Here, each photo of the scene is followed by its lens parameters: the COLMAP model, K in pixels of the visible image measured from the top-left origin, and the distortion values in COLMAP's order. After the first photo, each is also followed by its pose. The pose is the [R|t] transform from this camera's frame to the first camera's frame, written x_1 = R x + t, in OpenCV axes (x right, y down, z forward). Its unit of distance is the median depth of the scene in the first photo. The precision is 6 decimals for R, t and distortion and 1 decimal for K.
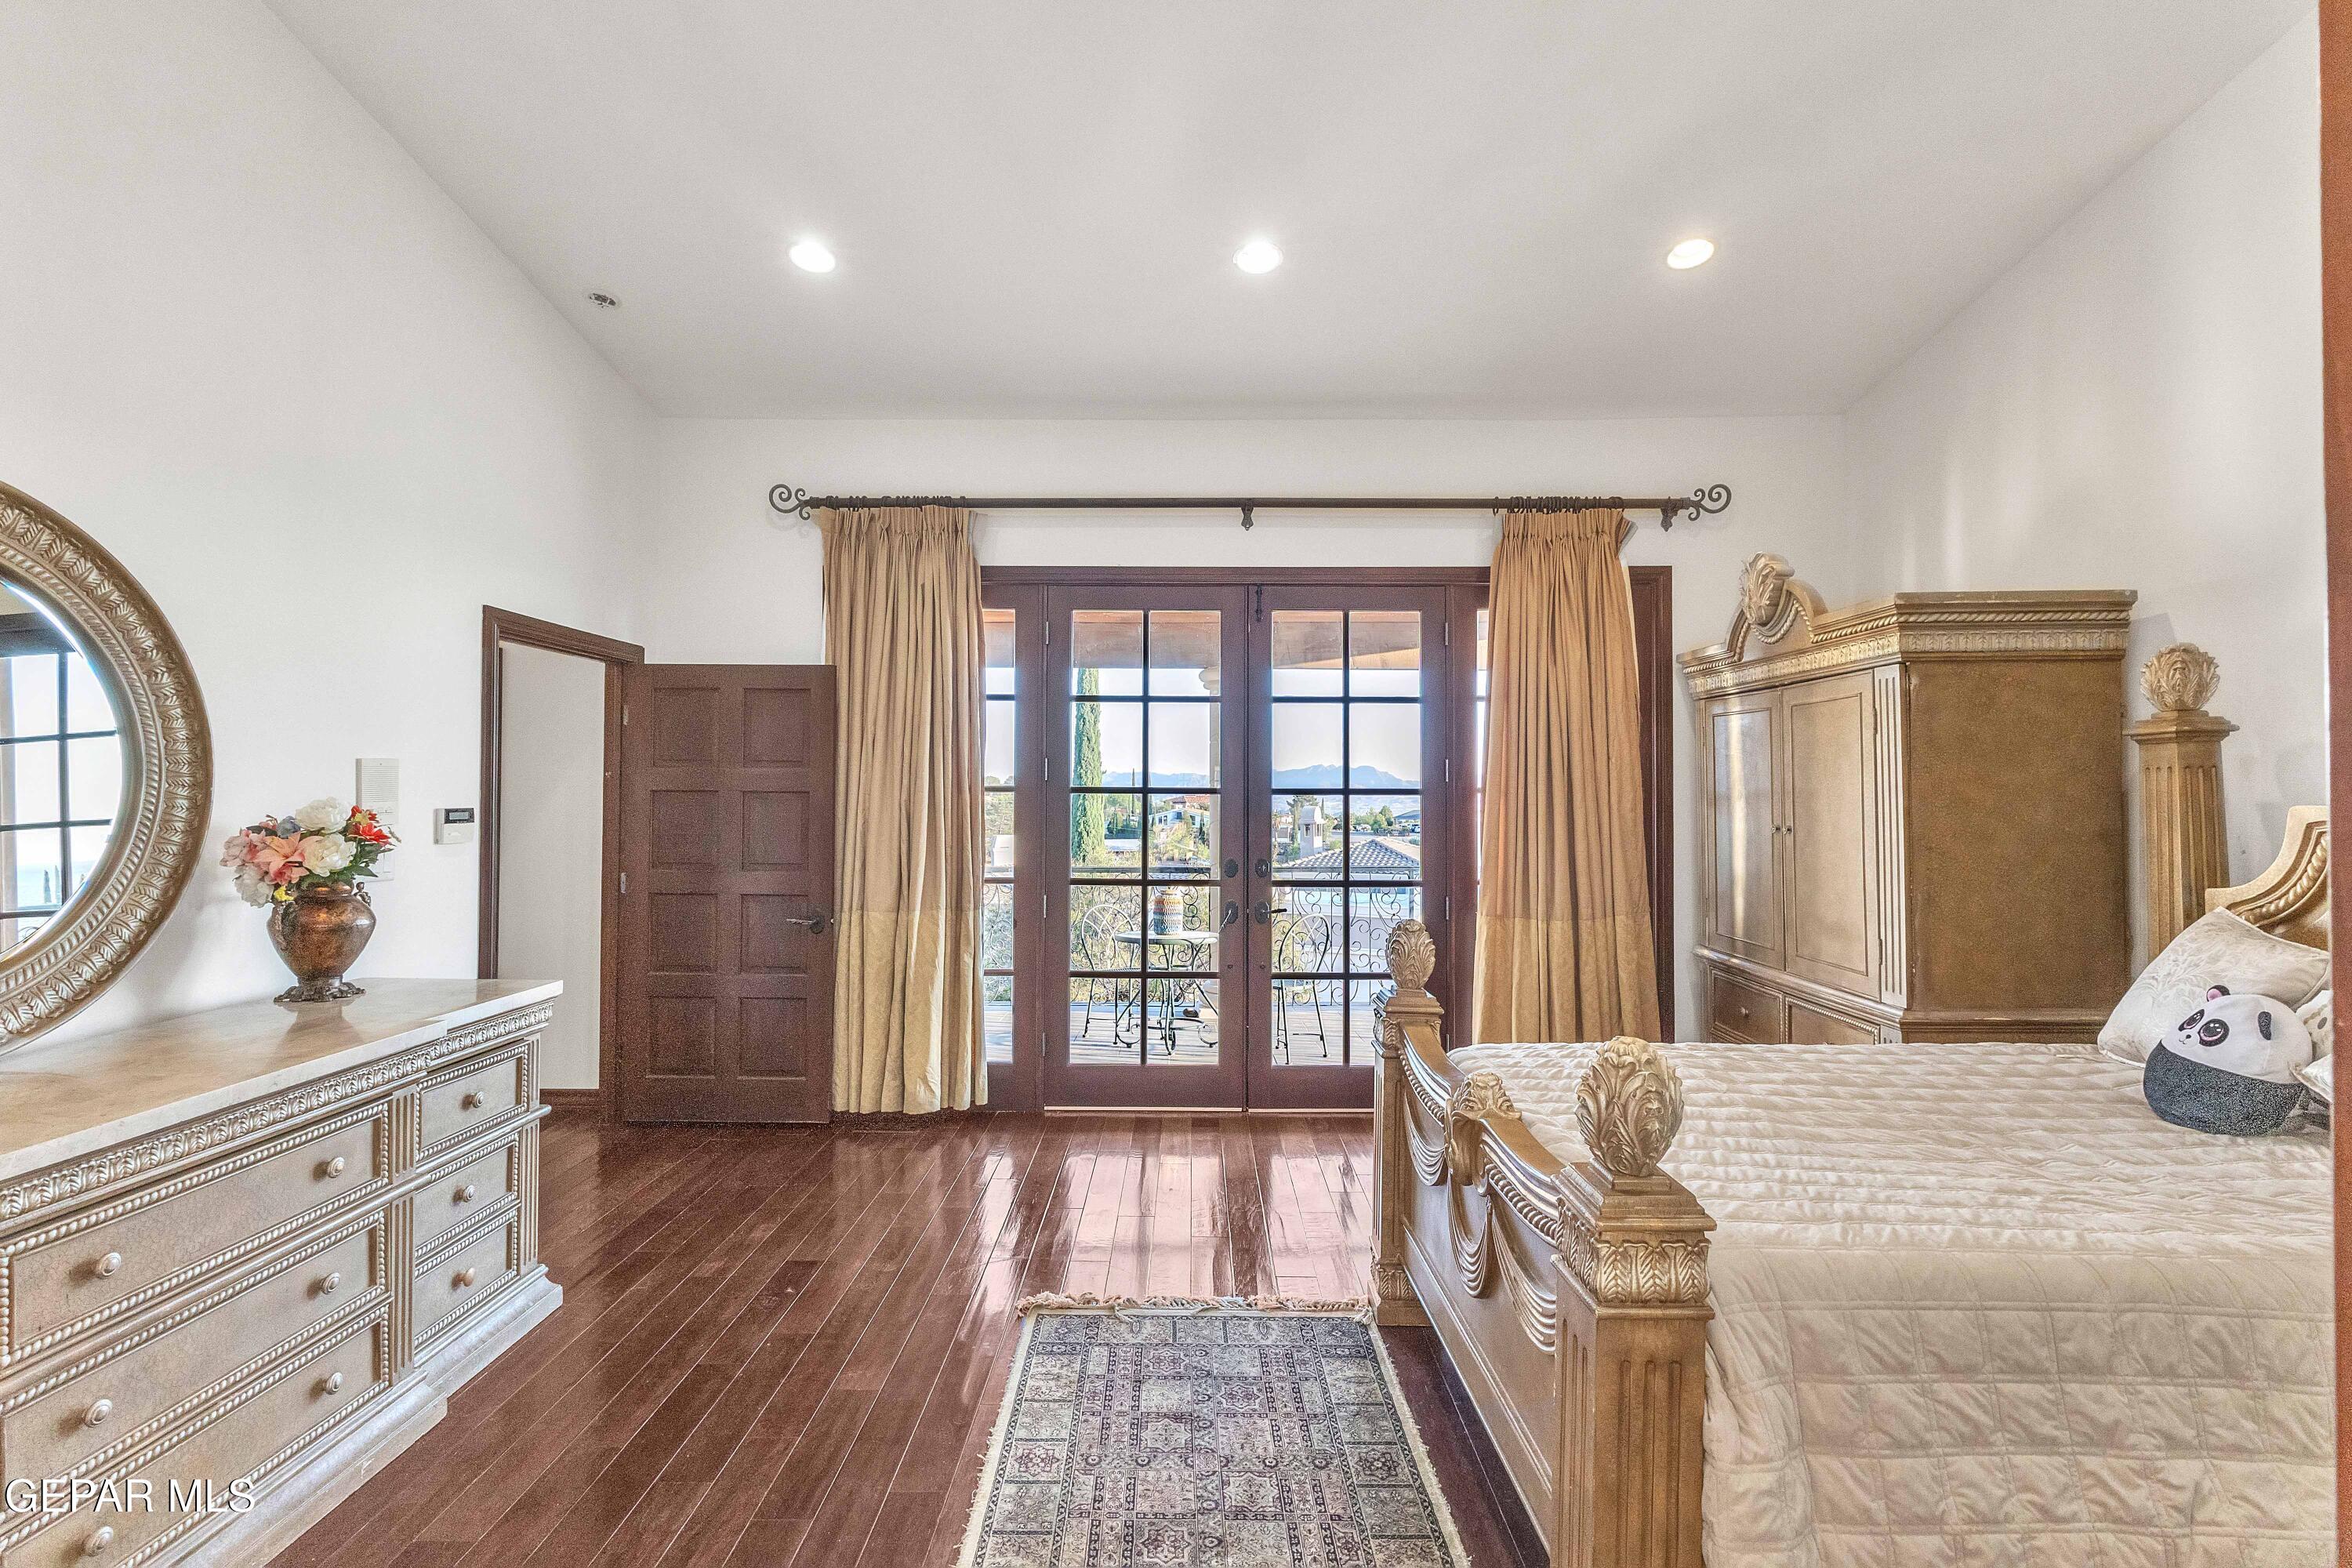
lens RADIAL K [[1081.9, 0, 1176.5], [0, 1081.9, 788.3], [0, 0, 1]] dist [-0.001480, 0.002041]
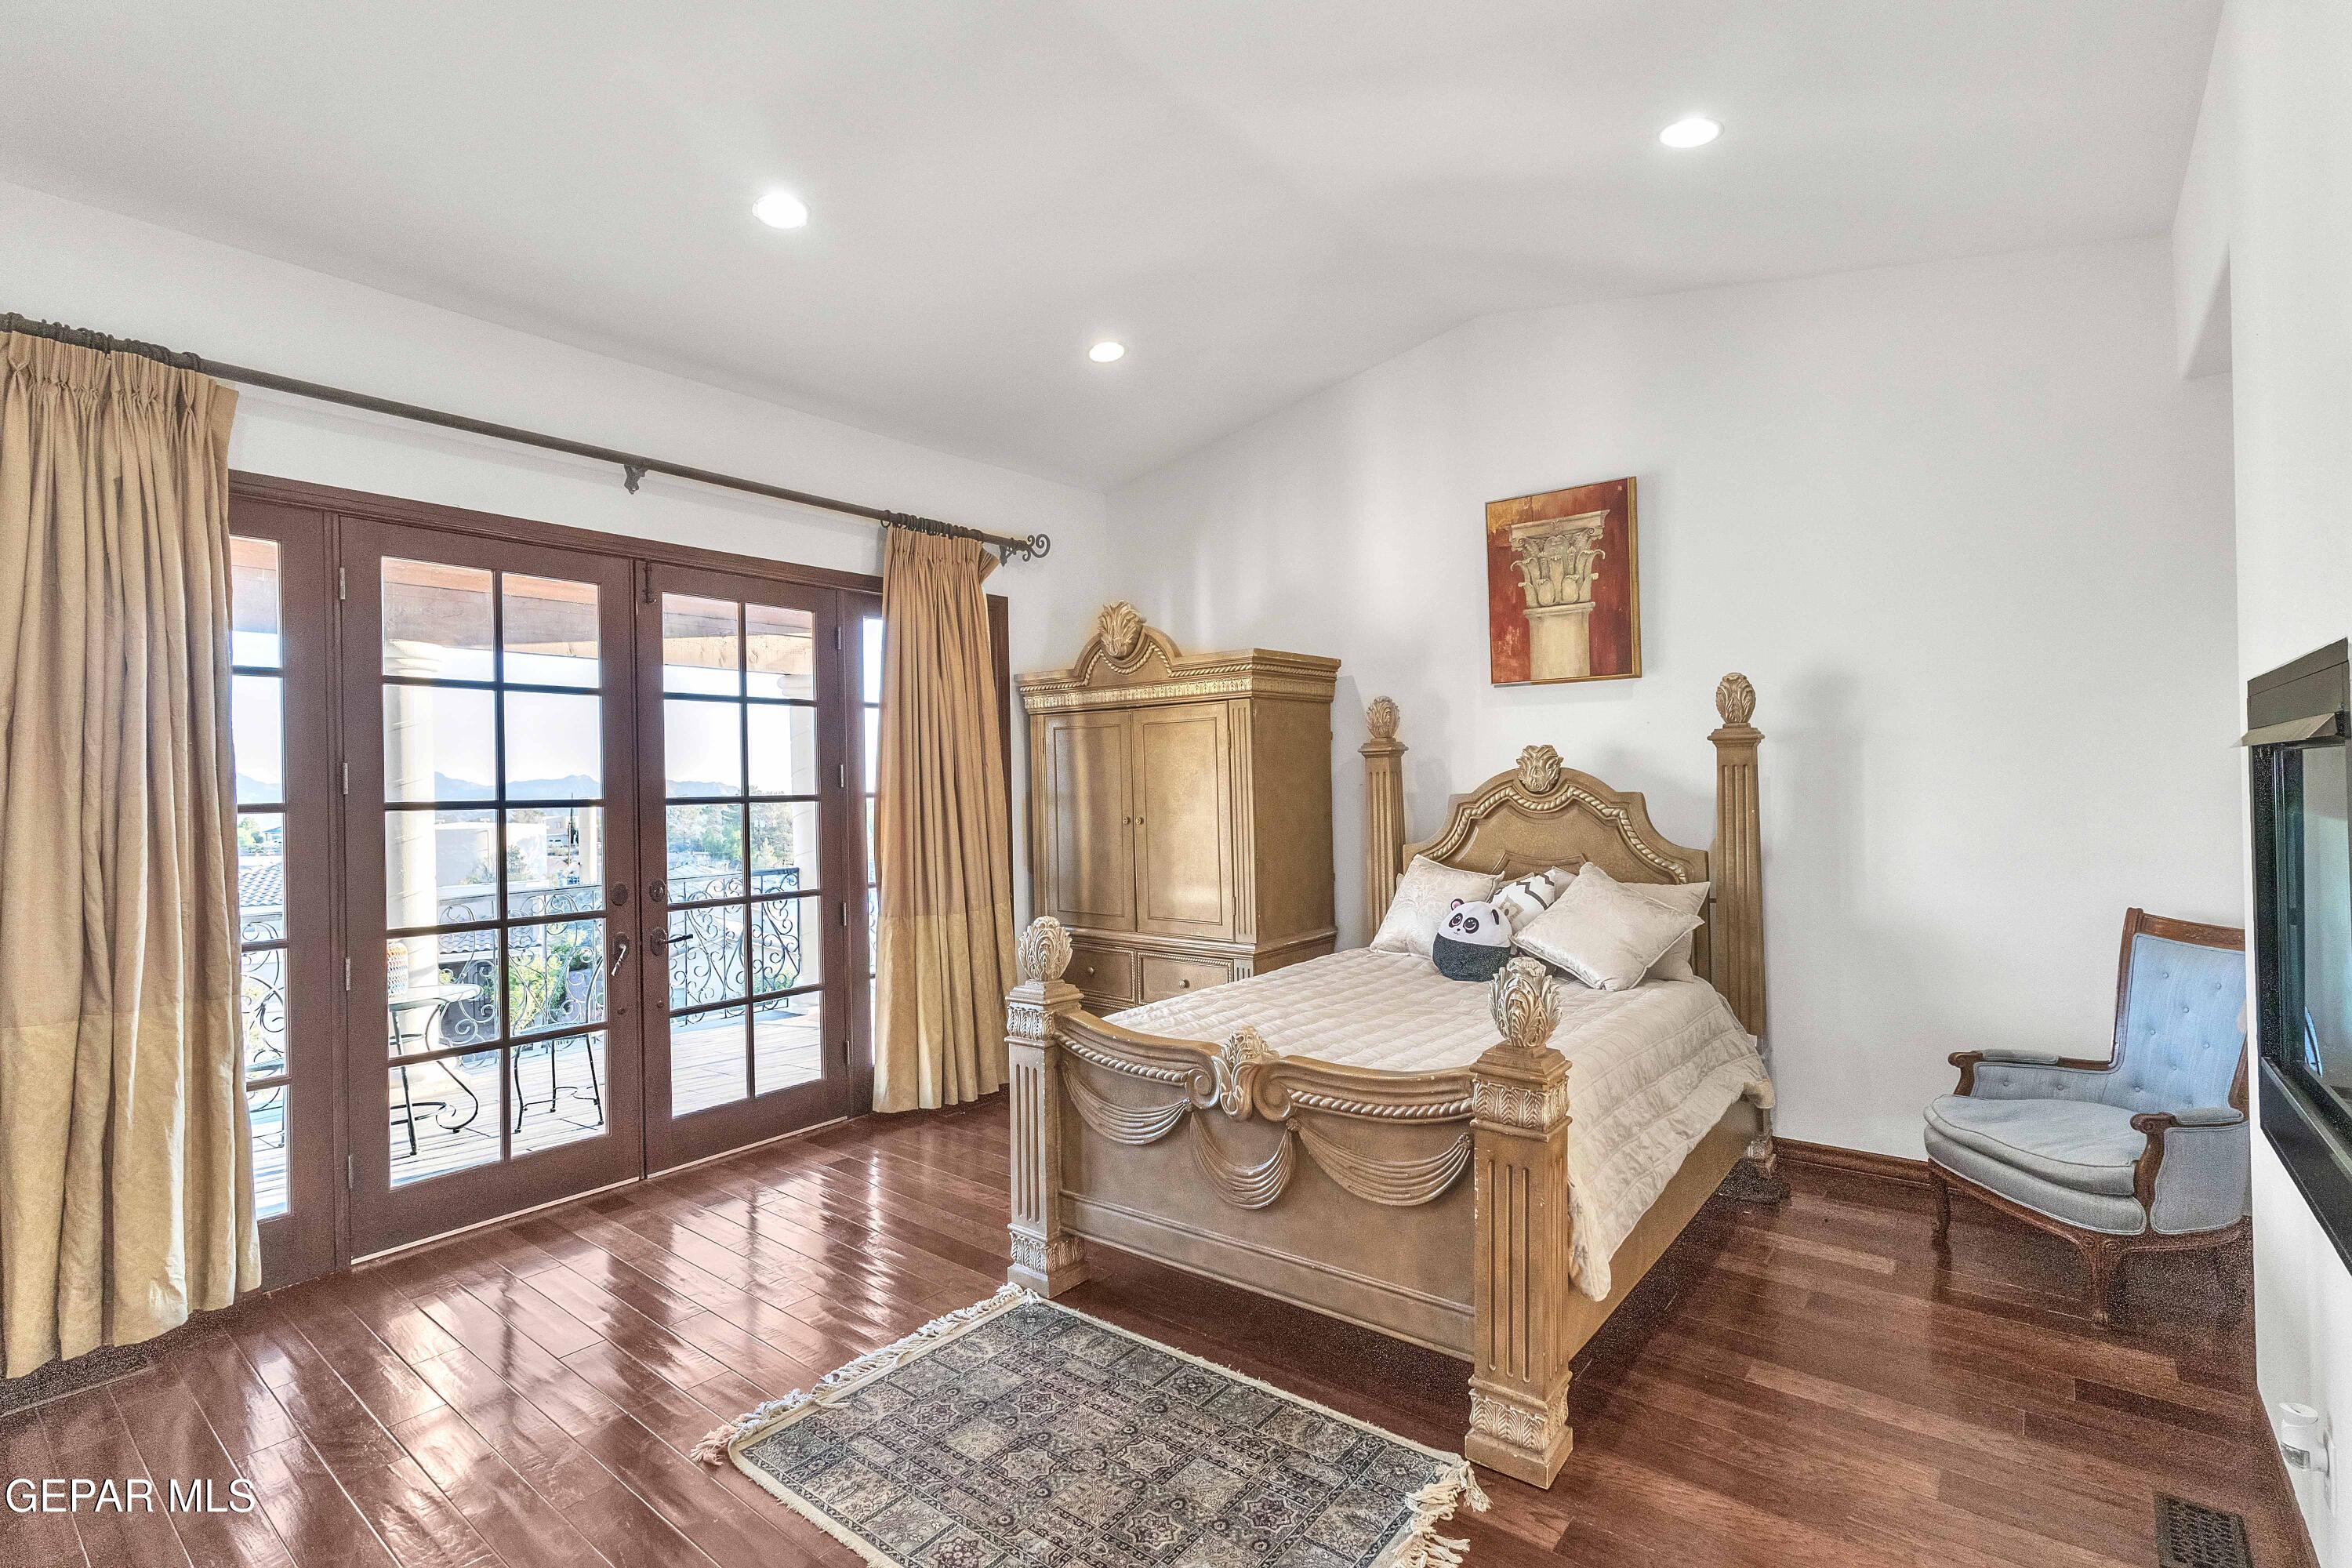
lens RADIAL K [[1081.9, 0, 1188.1], [0, 1081.9, 788.3], [0, 0, 1]] dist [-0.001480, 0.002041]
pose [[0.613008, -0.018030, 0.789871, -0.345926], [0.015437, 0.999822, 0.010841, -0.010902], [-0.789926, 0.005547, 0.613178, 0.143152]]
